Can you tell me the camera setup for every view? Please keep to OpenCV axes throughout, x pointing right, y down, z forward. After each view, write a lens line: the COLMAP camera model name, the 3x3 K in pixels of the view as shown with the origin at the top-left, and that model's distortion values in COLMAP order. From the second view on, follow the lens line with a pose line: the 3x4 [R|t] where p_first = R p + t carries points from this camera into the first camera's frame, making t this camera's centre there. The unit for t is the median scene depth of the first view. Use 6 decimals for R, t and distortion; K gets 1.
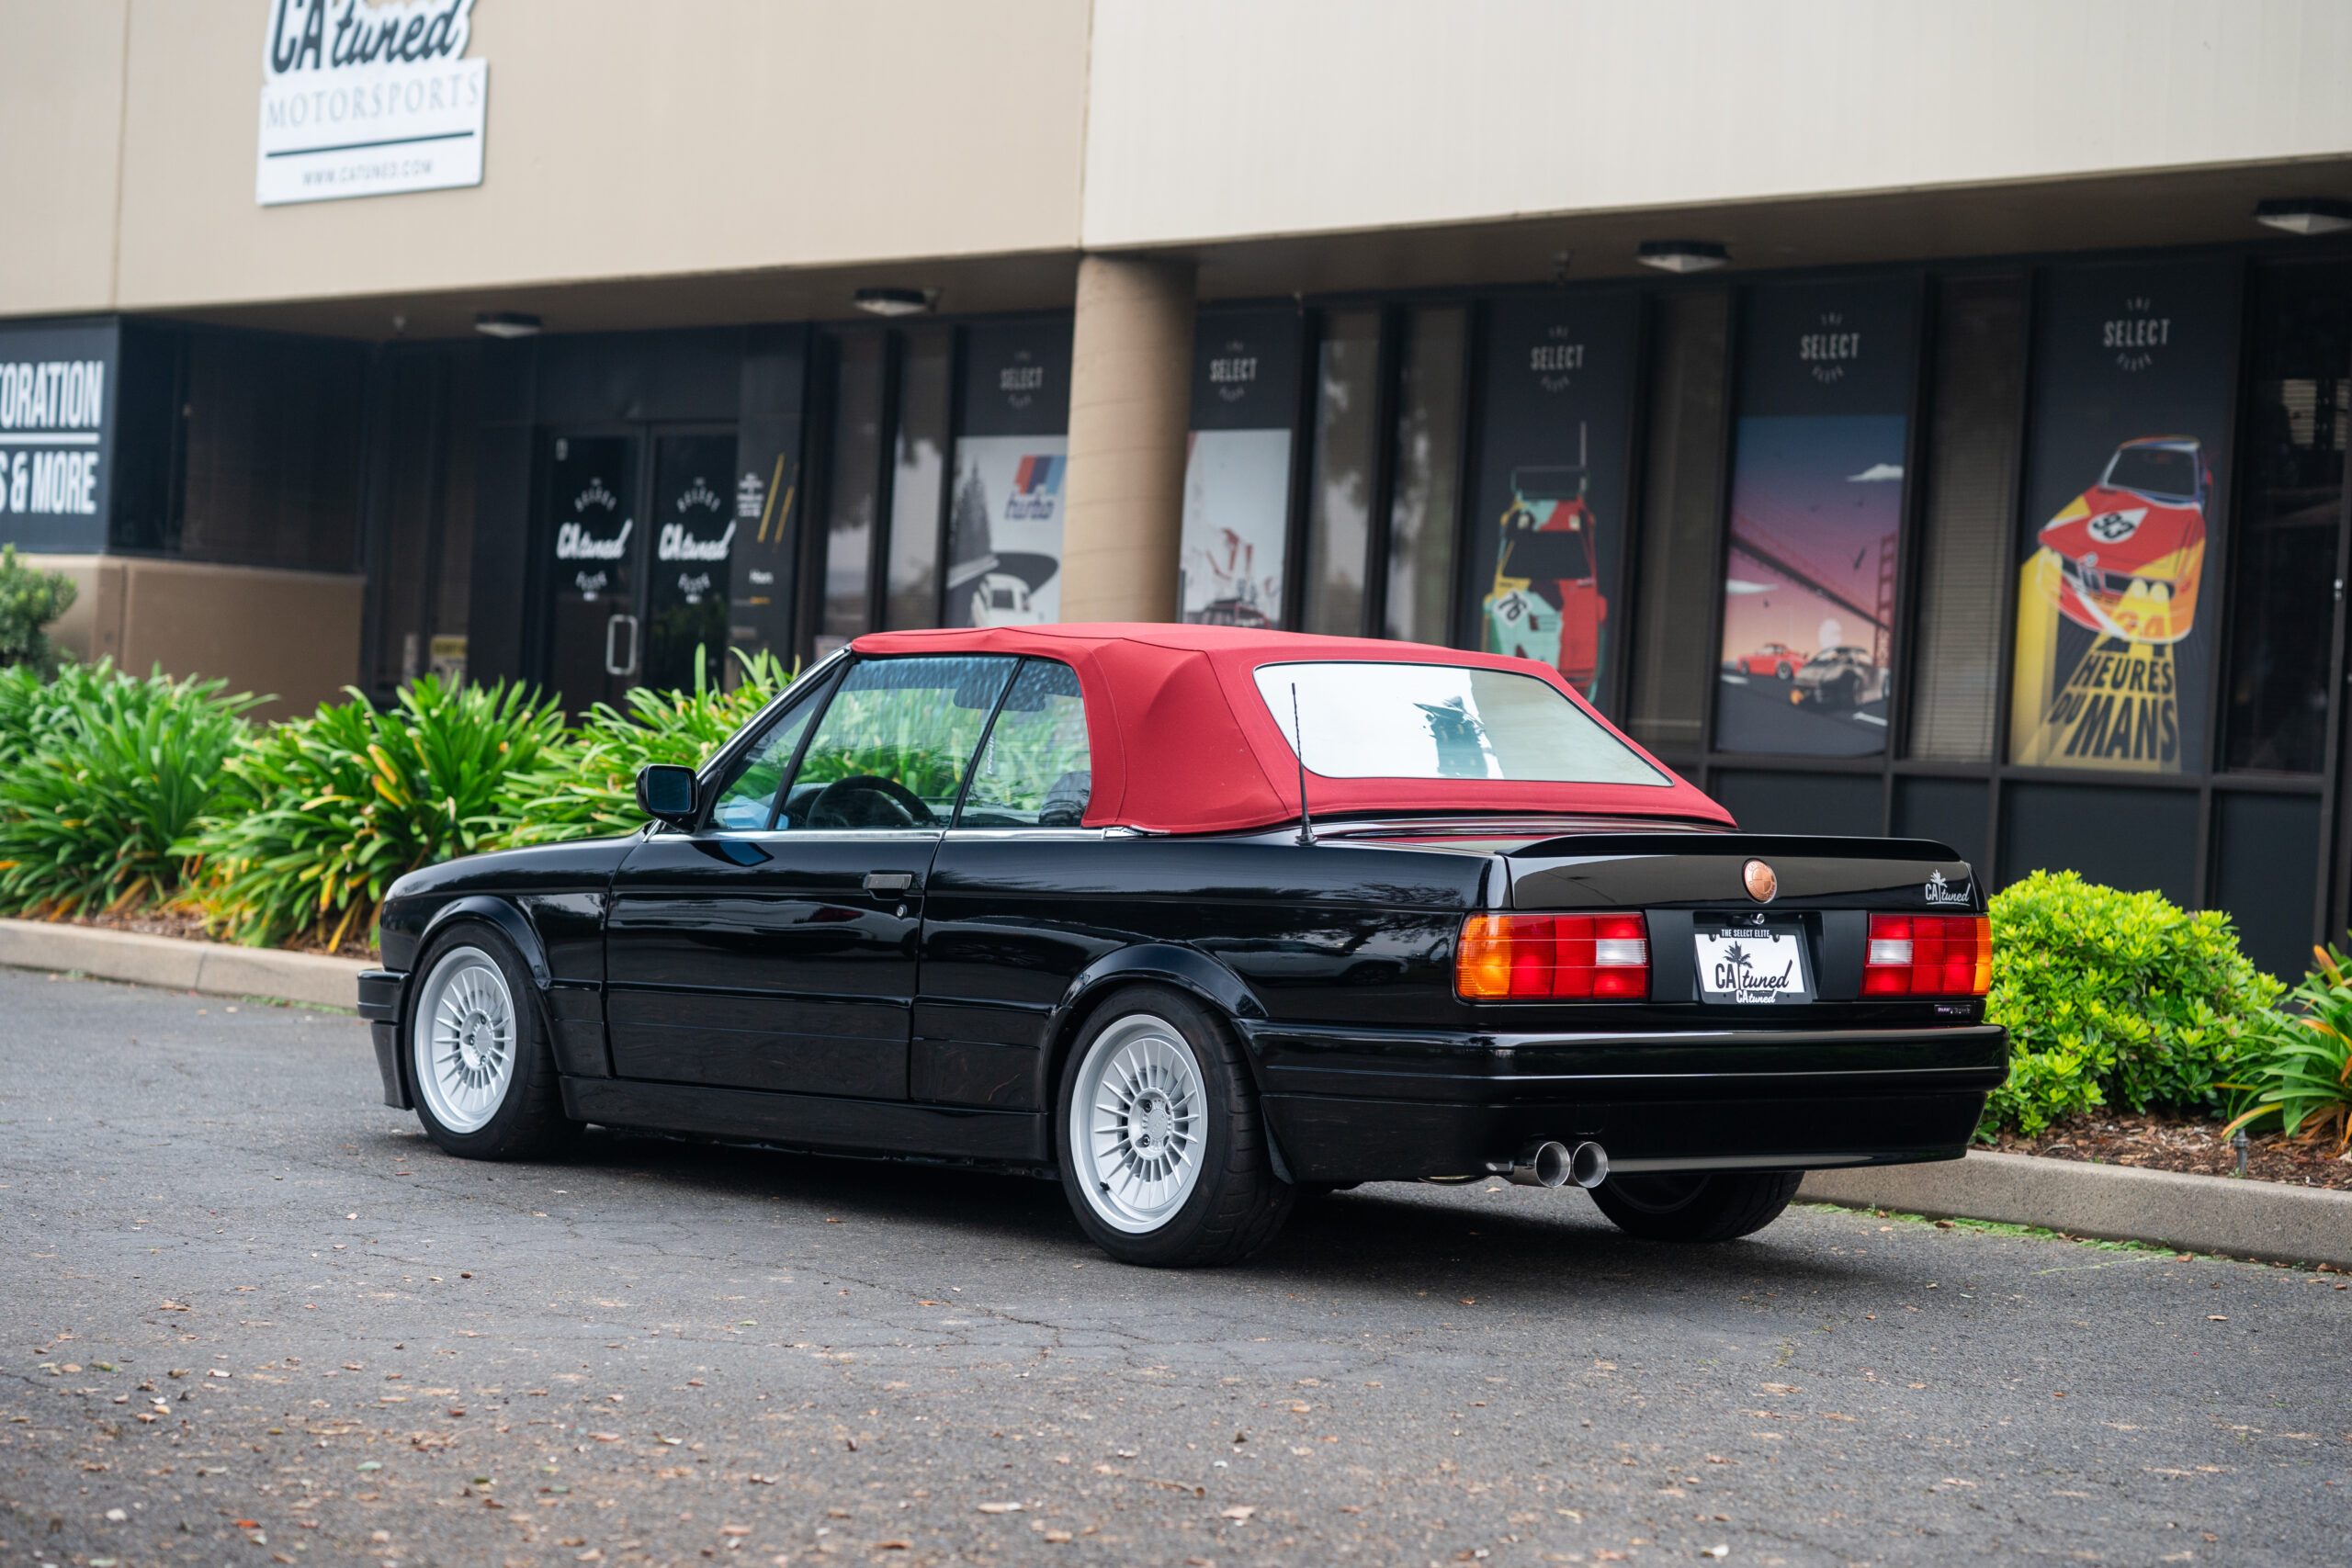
lens RADIAL K [[5594.2, 0, 1176.0], [0, 5594.2, 784.0], [0, 0, 1]] dist [0.128362, 0.220379]
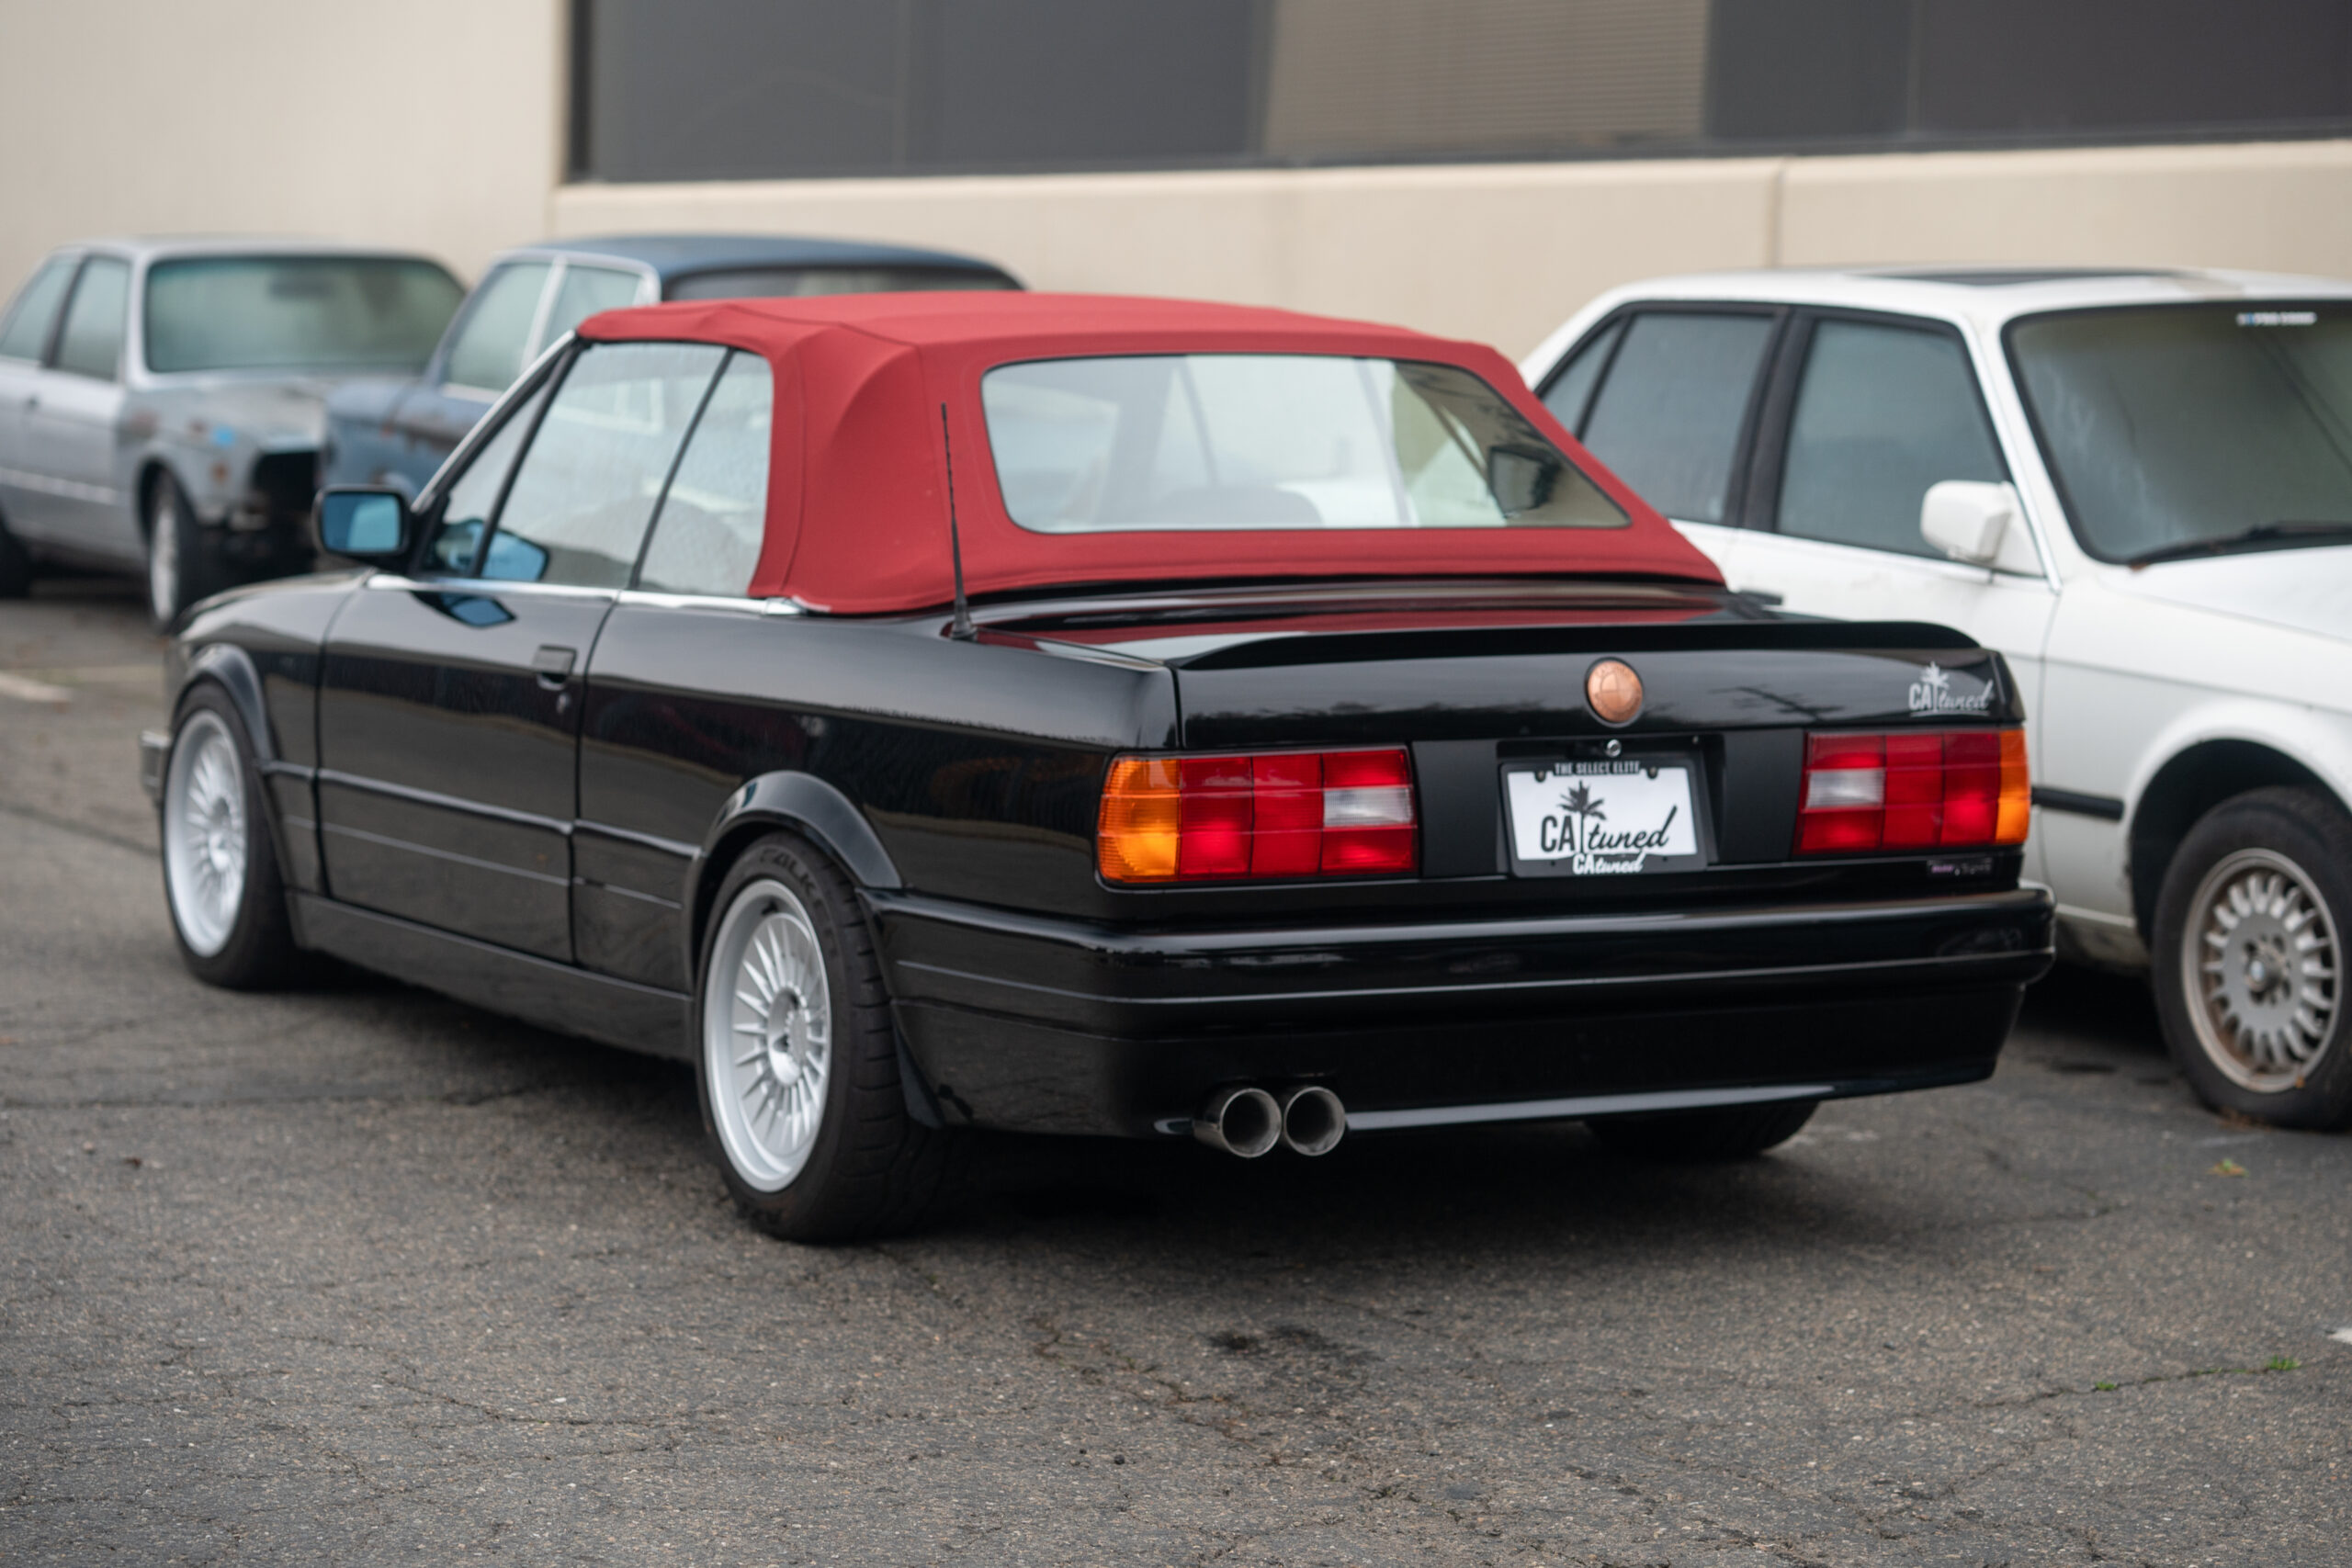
lens RADIAL K [[5594.2, 0, 1176.0], [0, 5594.2, 784.0], [0, 0, 1]] dist [0.128362, 0.220379]
pose [[0.980679, 0.004786, -0.195566, 0.180773], [0.011513, 0.996556, 0.082121, -0.027080], [0.195285, -0.082786, 0.977246, 0.323860]]
